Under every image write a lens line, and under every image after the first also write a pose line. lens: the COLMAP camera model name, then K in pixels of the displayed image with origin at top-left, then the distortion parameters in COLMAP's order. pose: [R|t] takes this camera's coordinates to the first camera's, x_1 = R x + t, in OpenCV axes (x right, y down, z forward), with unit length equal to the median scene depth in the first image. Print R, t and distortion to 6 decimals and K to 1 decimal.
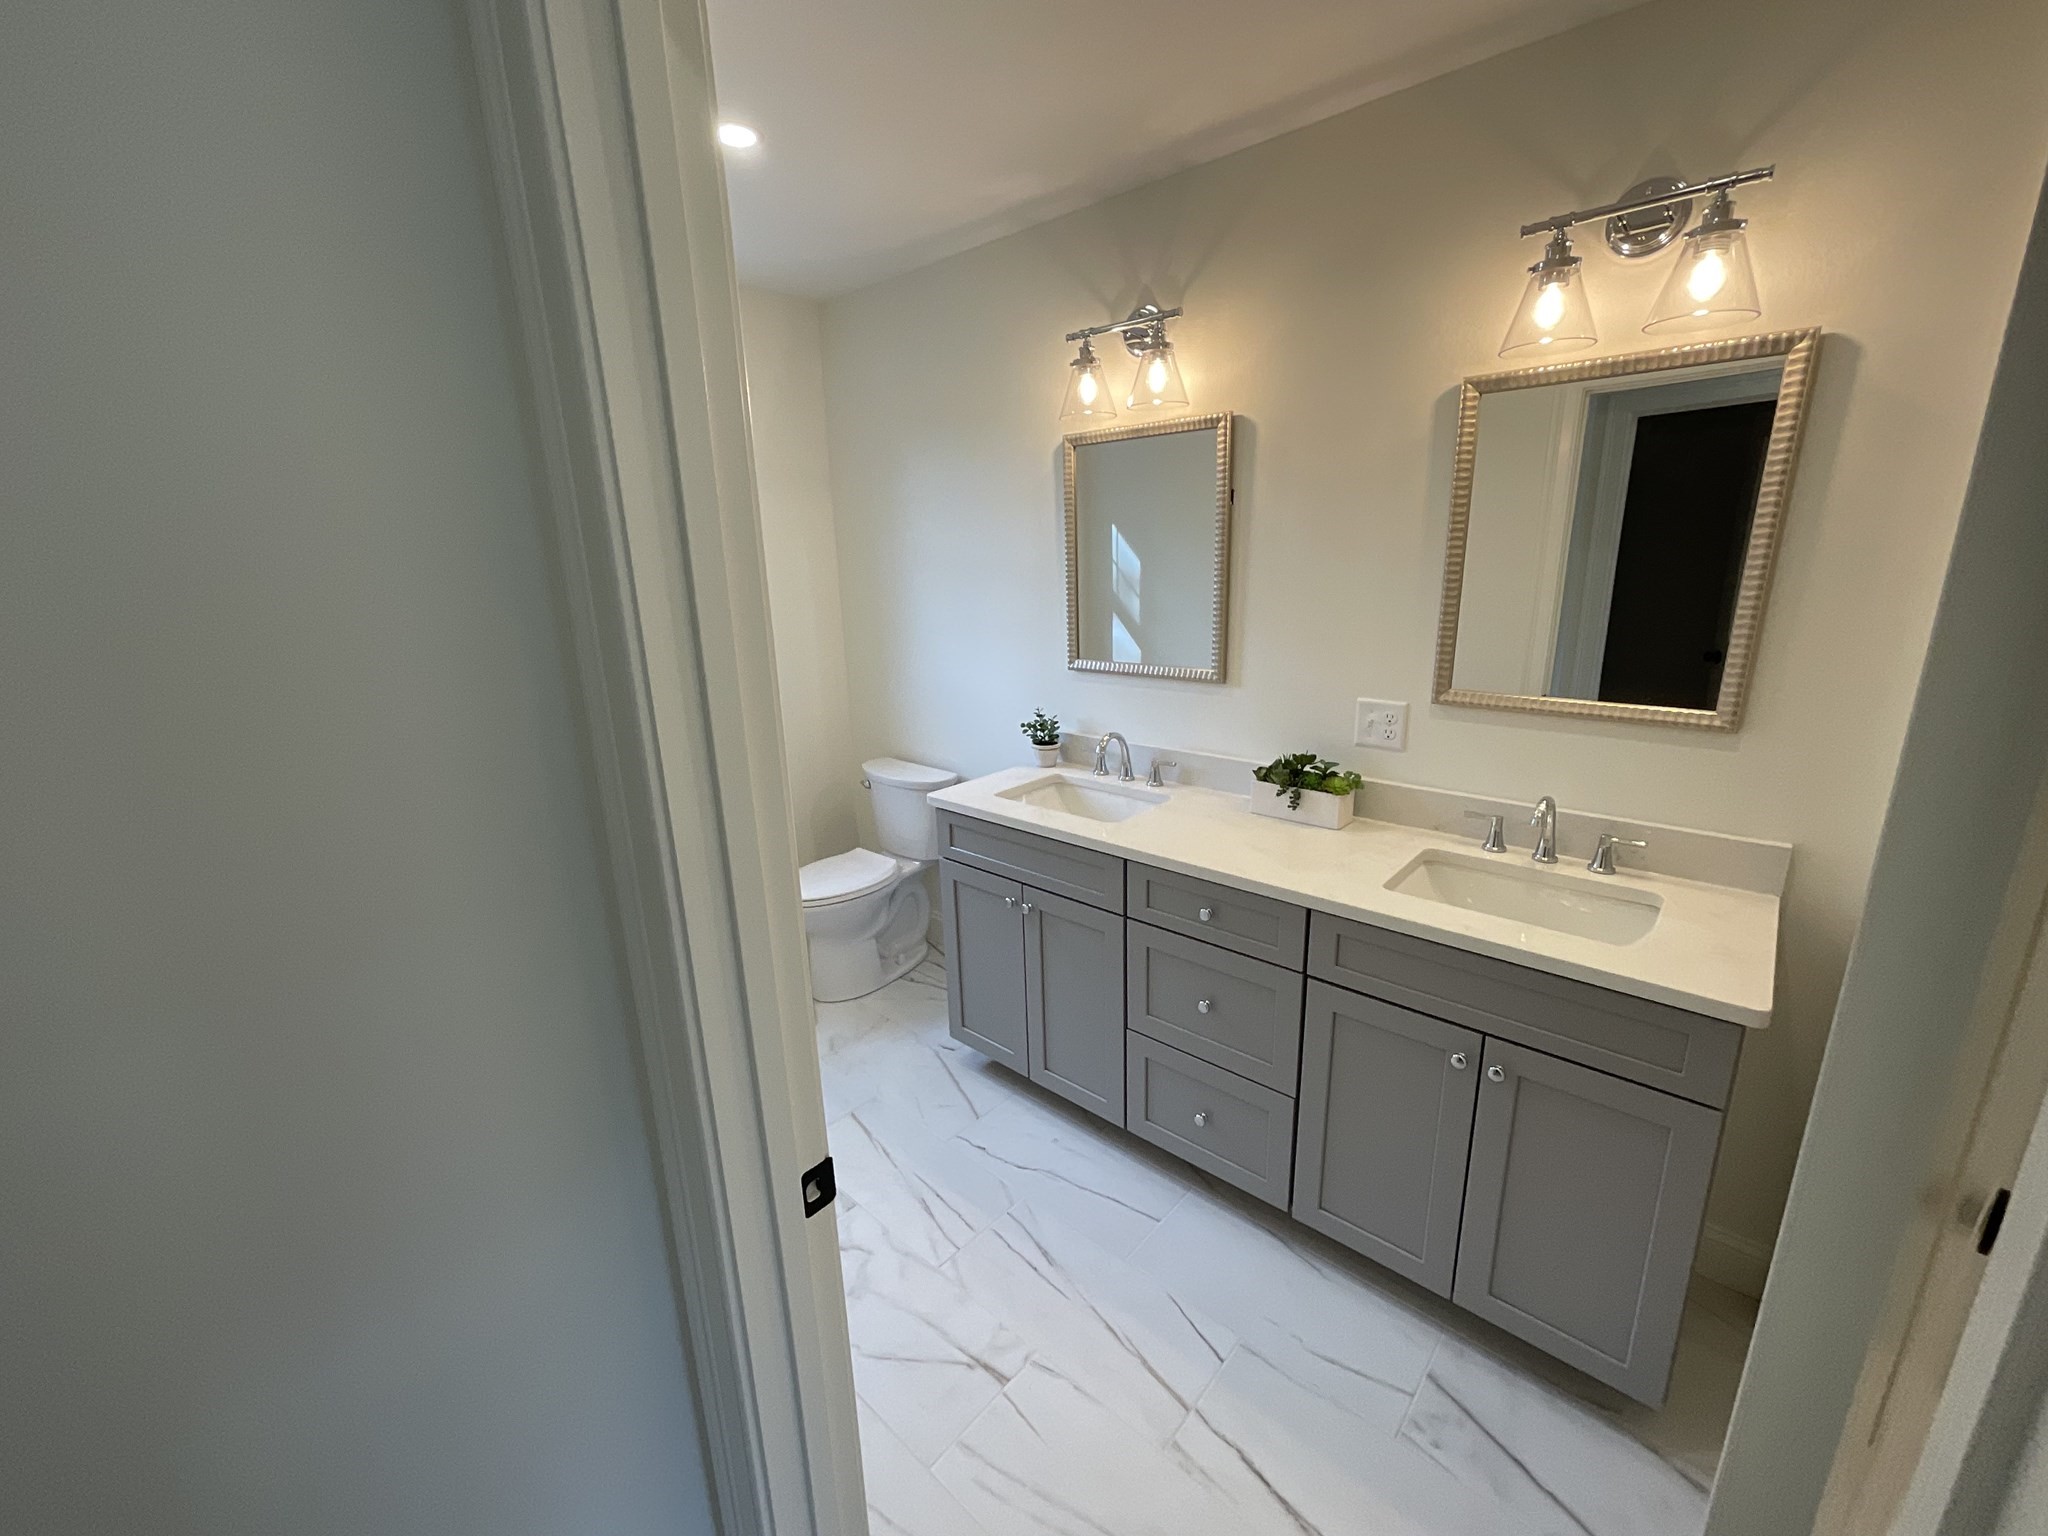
lens RADIAL K [[830.7, 0, 1024.0], [0, 830.7, 768.0], [0, 0, 1]] dist [0.001257, 0.000244]
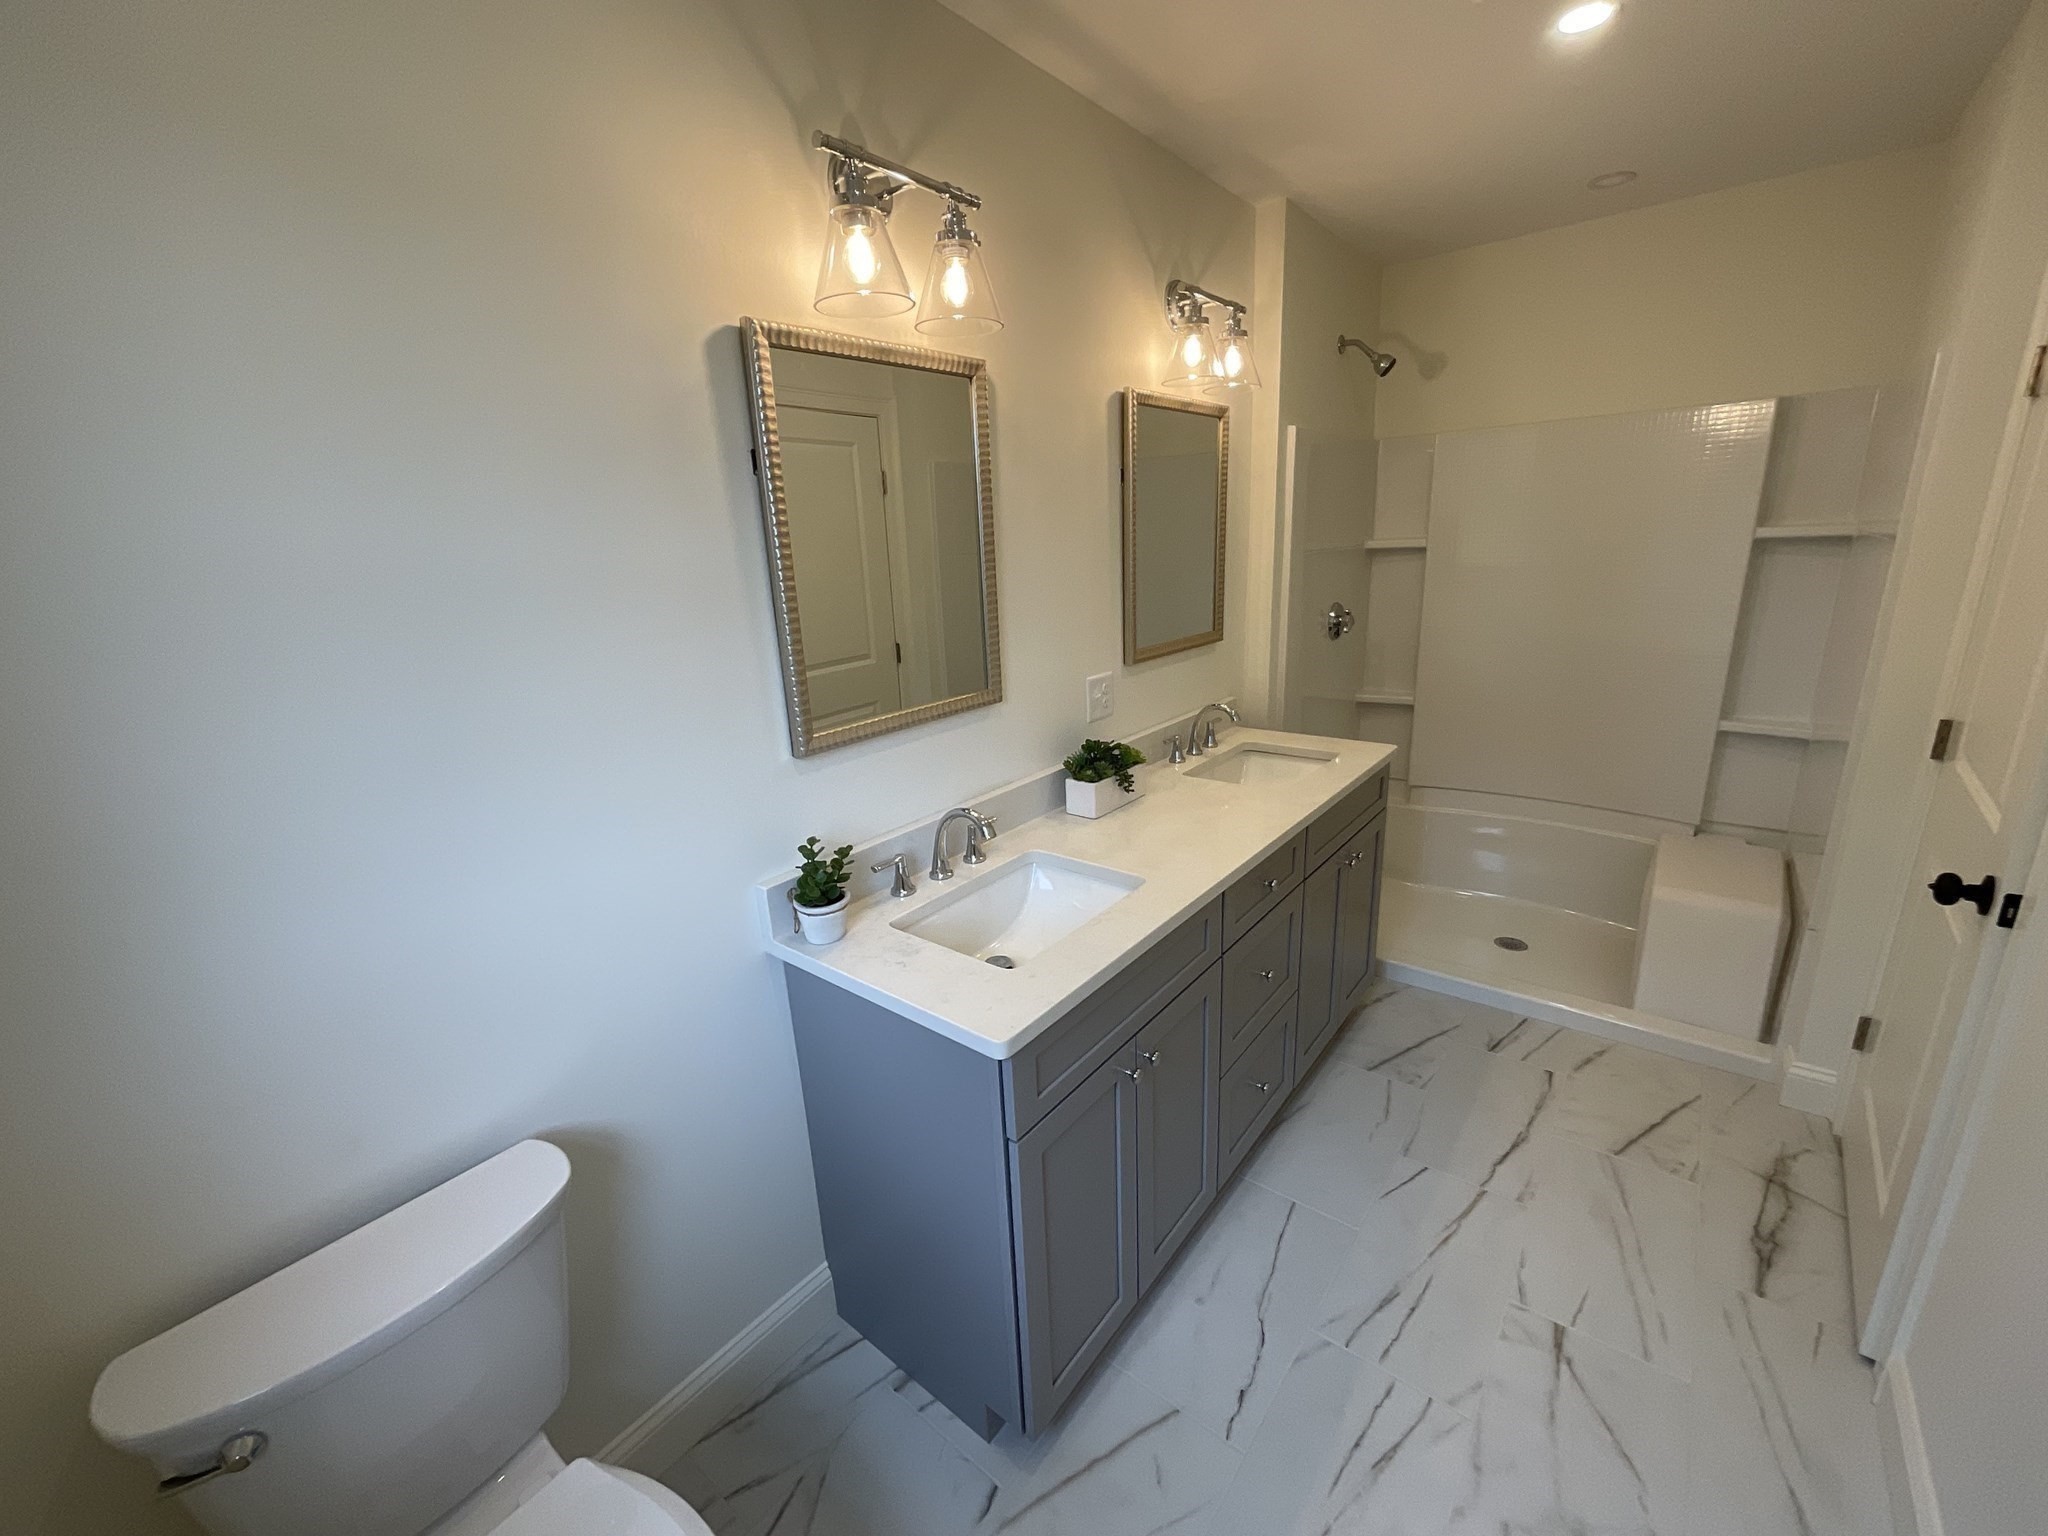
lens RADIAL K [[830.7, 0, 1024.0], [0, 830.7, 768.0], [0, 0, 1]] dist [0.001257, 0.000244]
pose [[-0.055050, -0.243048, 0.968451, -0.632135], [0.300120, 0.921043, 0.248210, -0.264259], [-0.952312, 0.304315, 0.022240, 1.096116]]
